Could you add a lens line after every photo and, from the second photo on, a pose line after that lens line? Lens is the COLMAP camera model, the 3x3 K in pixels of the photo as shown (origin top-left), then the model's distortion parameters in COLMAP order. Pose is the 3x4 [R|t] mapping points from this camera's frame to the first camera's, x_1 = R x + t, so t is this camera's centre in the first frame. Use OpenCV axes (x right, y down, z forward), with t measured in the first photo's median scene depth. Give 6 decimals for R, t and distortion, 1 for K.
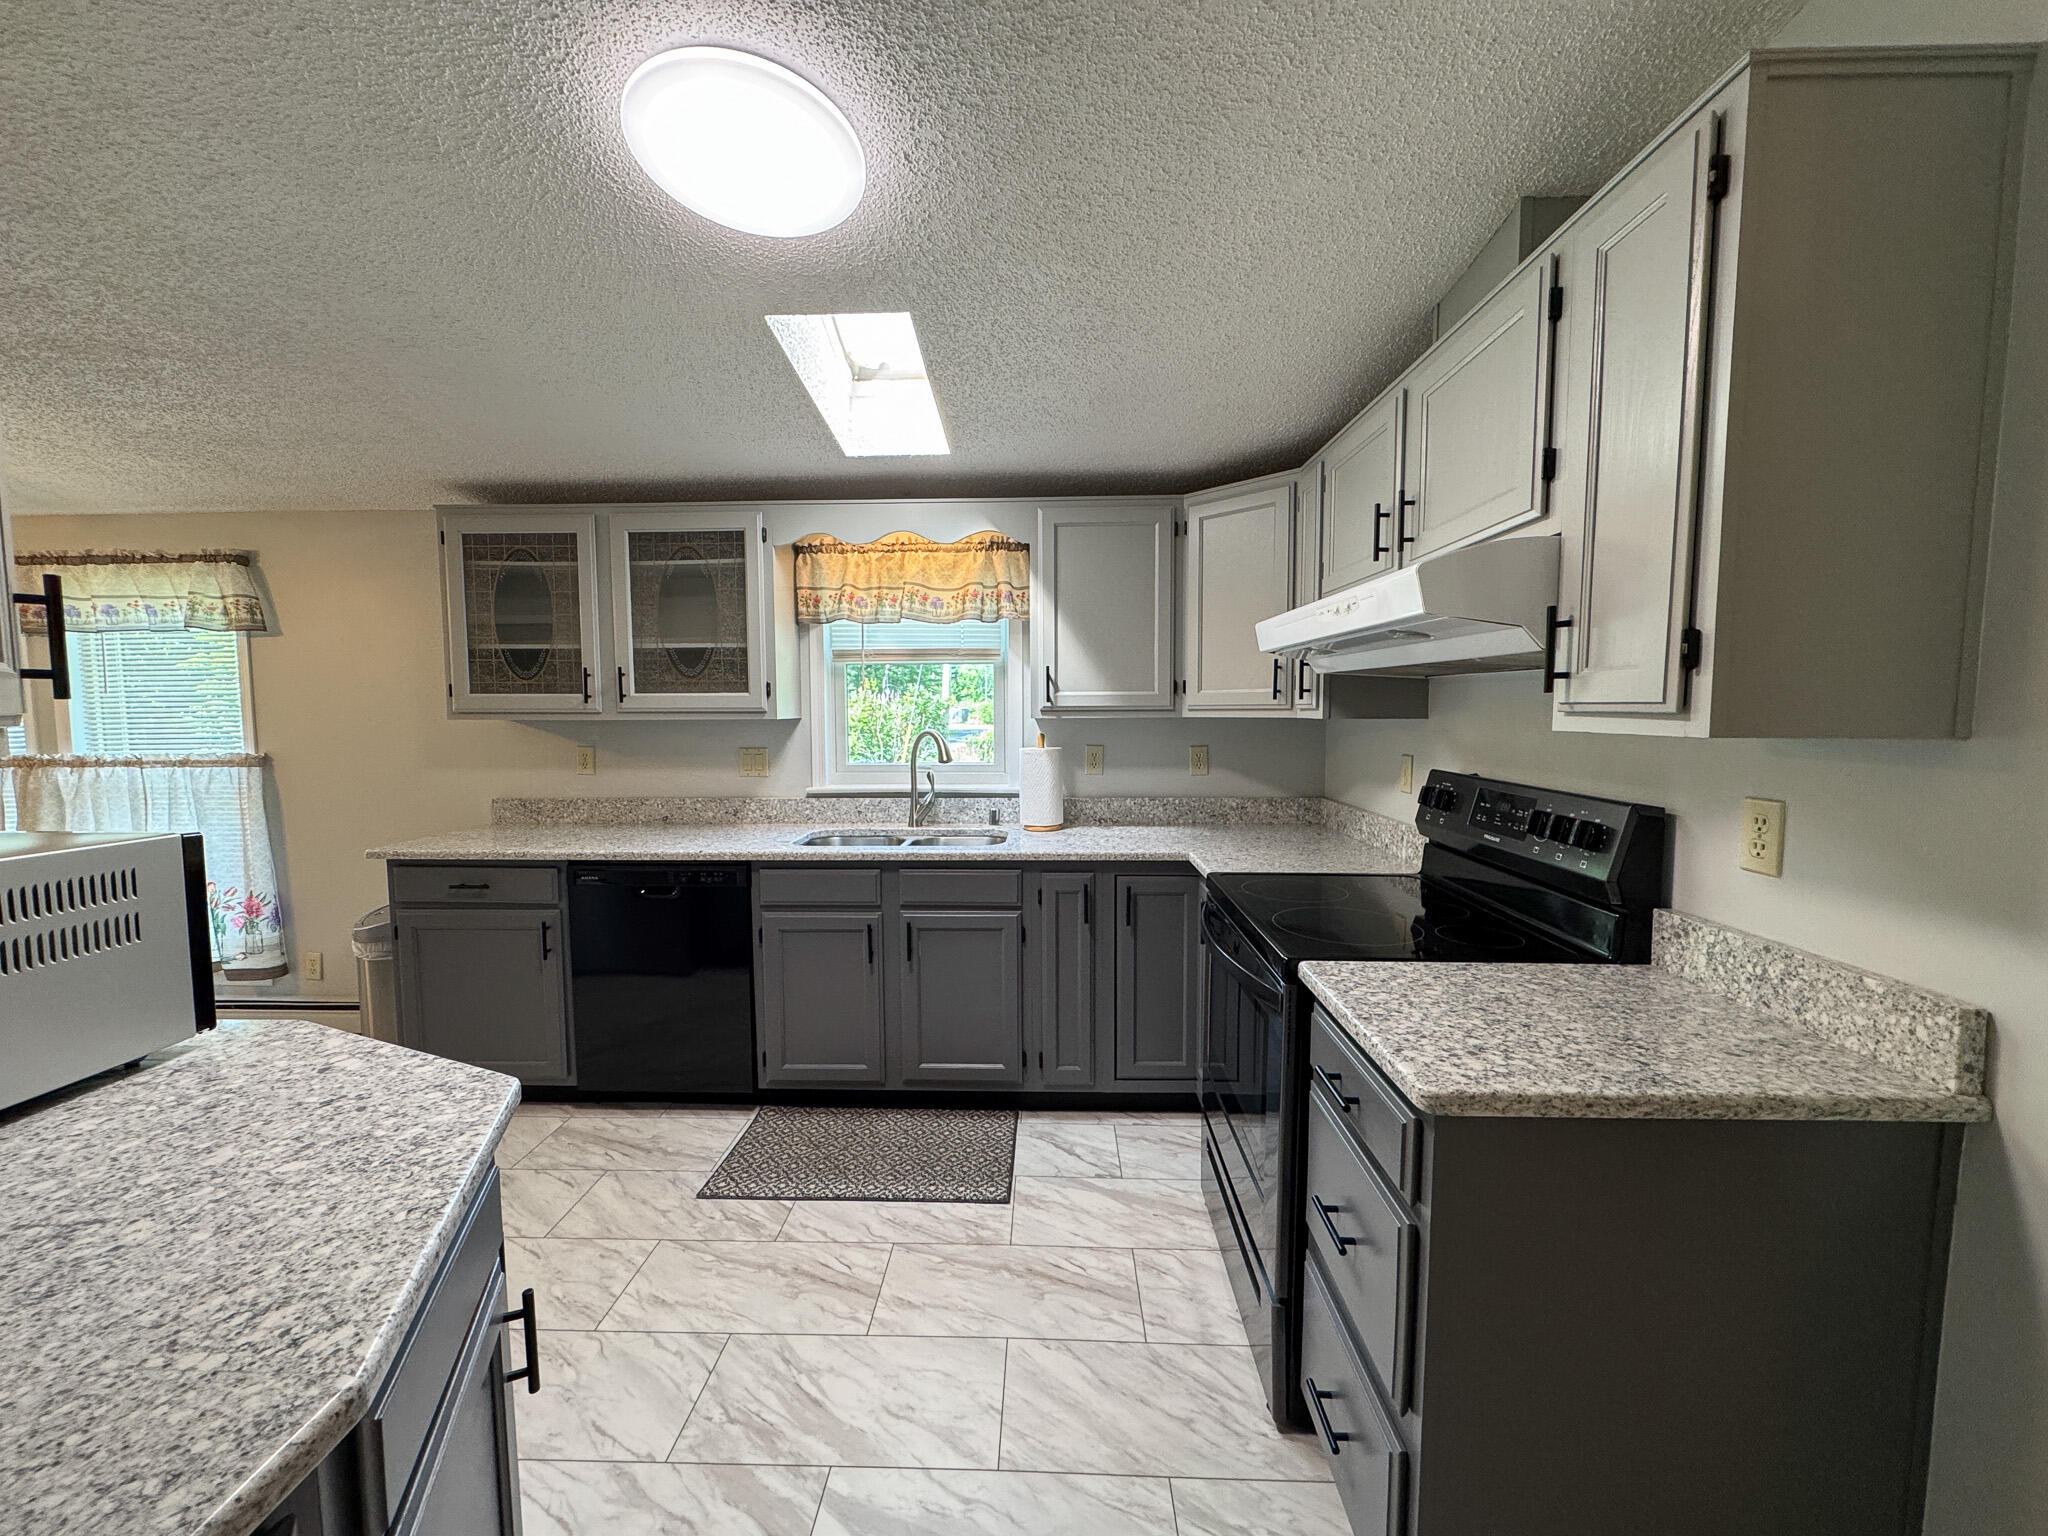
lens RADIAL K [[803.6, 0, 1033.5], [0, 803.6, 778.6], [0, 0, 1]] dist [-0.013671, -0.000376]
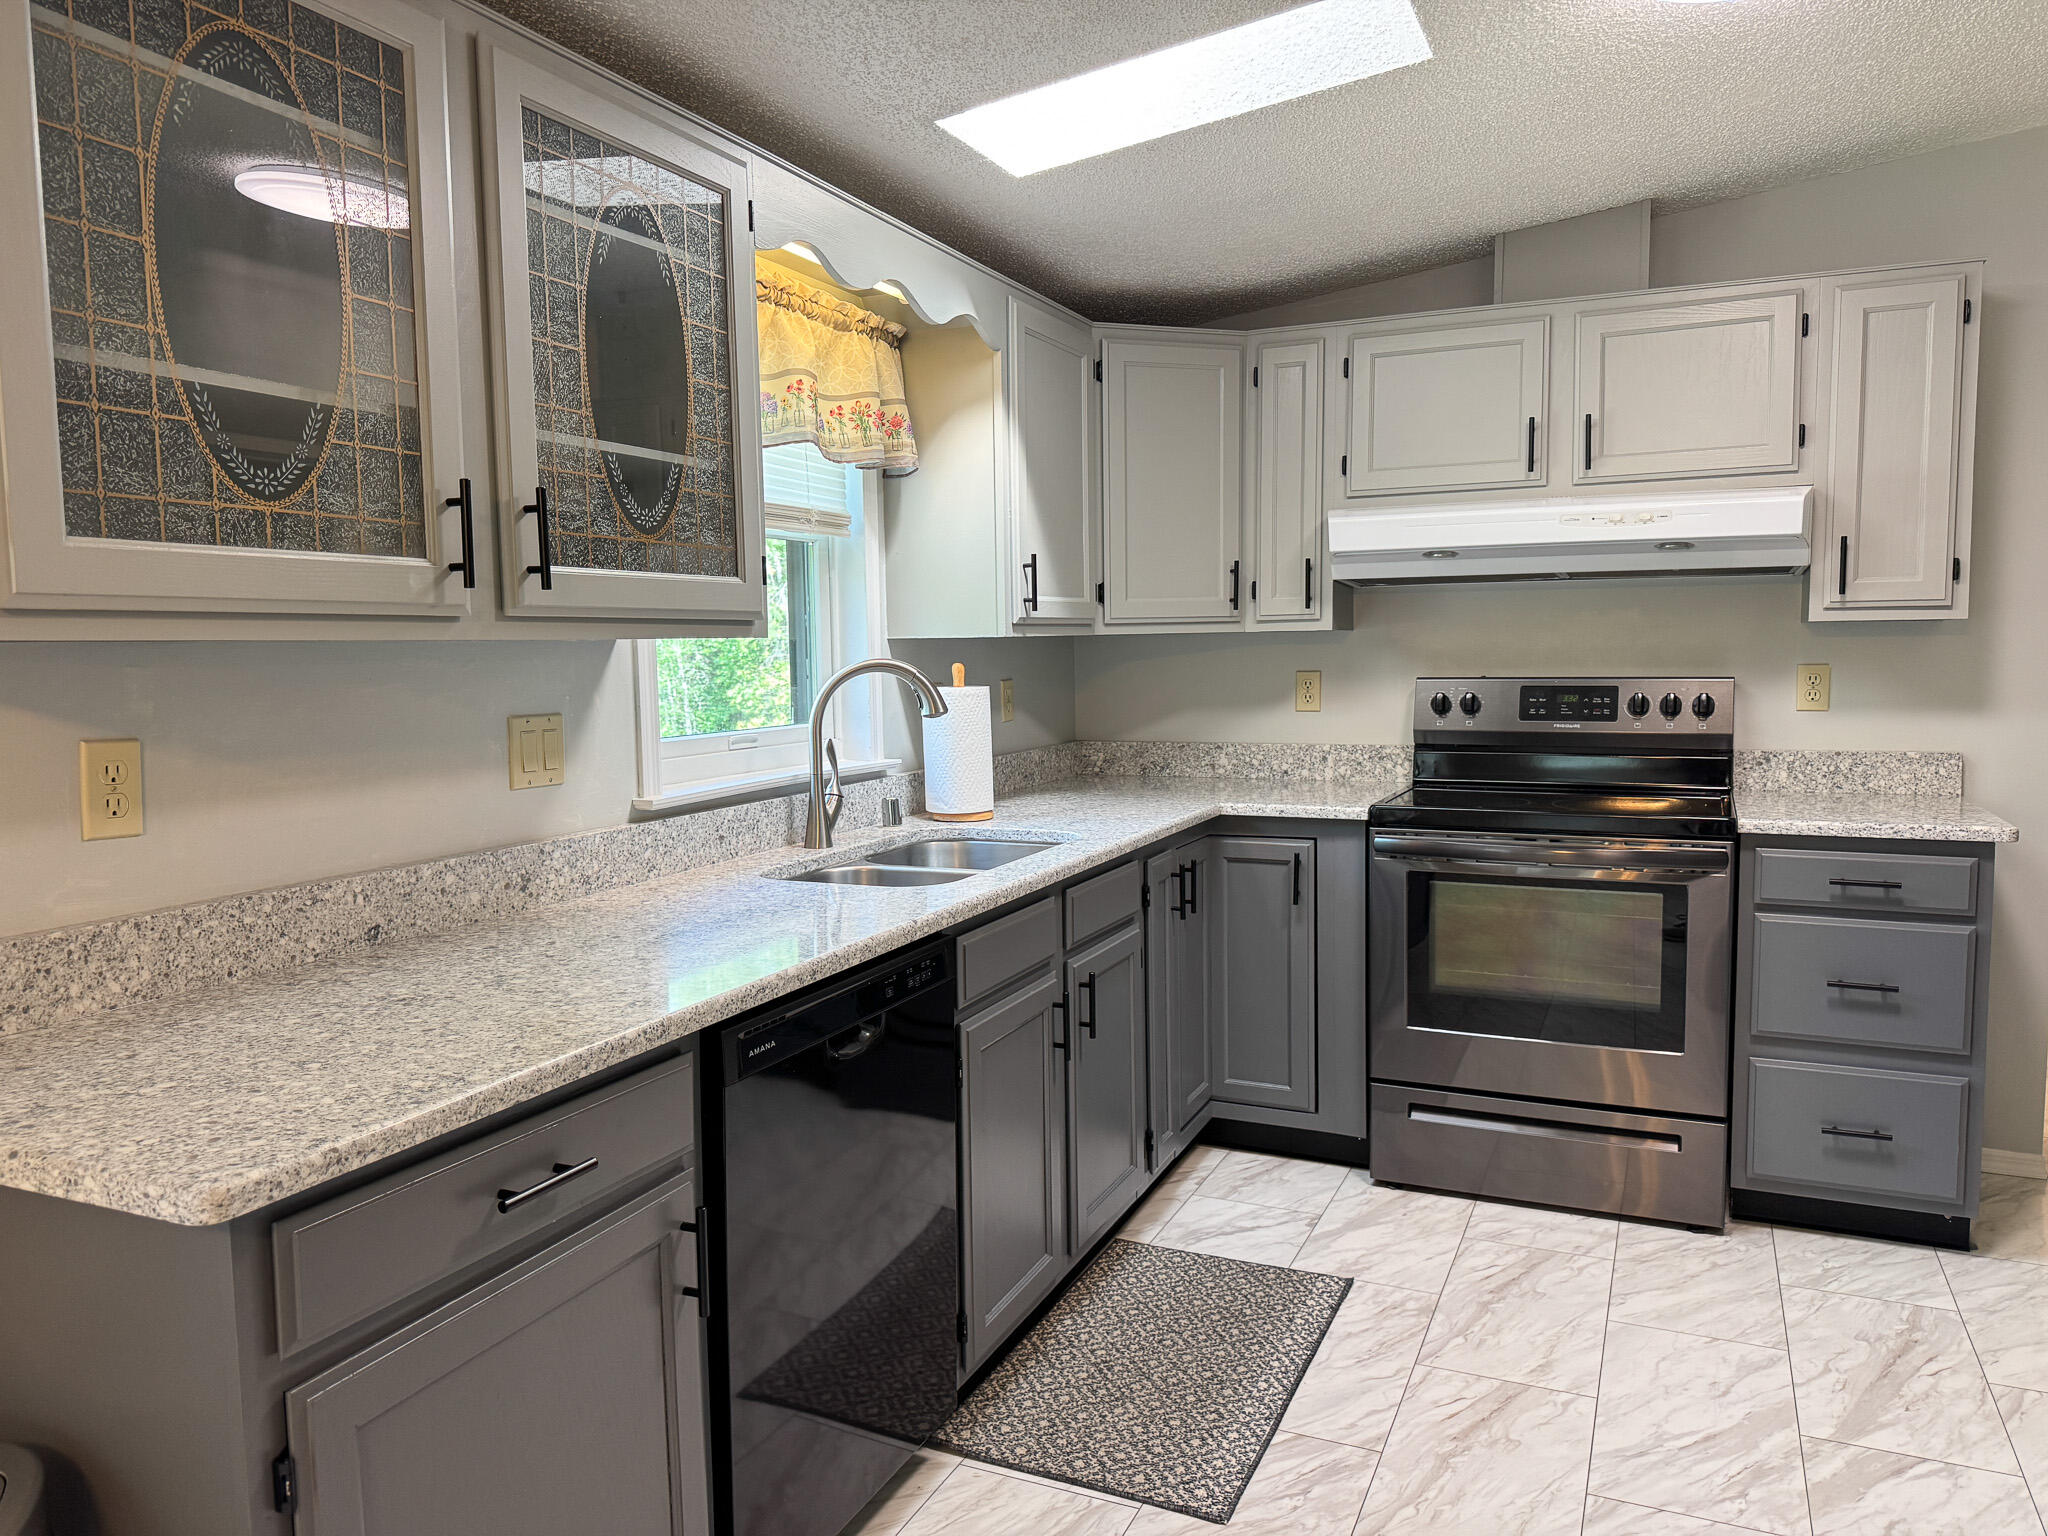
lens RADIAL K [[1407.2, 0, 1016.9], [0, 1407.2, 774.1], [0, 0, 1]] dist [0.009670, -0.034240]
pose [[0.408888, -0.089928, 0.908143, -0.998774], [0.094962, 0.993923, 0.055666, -0.027933], [-0.907630, 0.063478, 0.414943, 0.548797]]
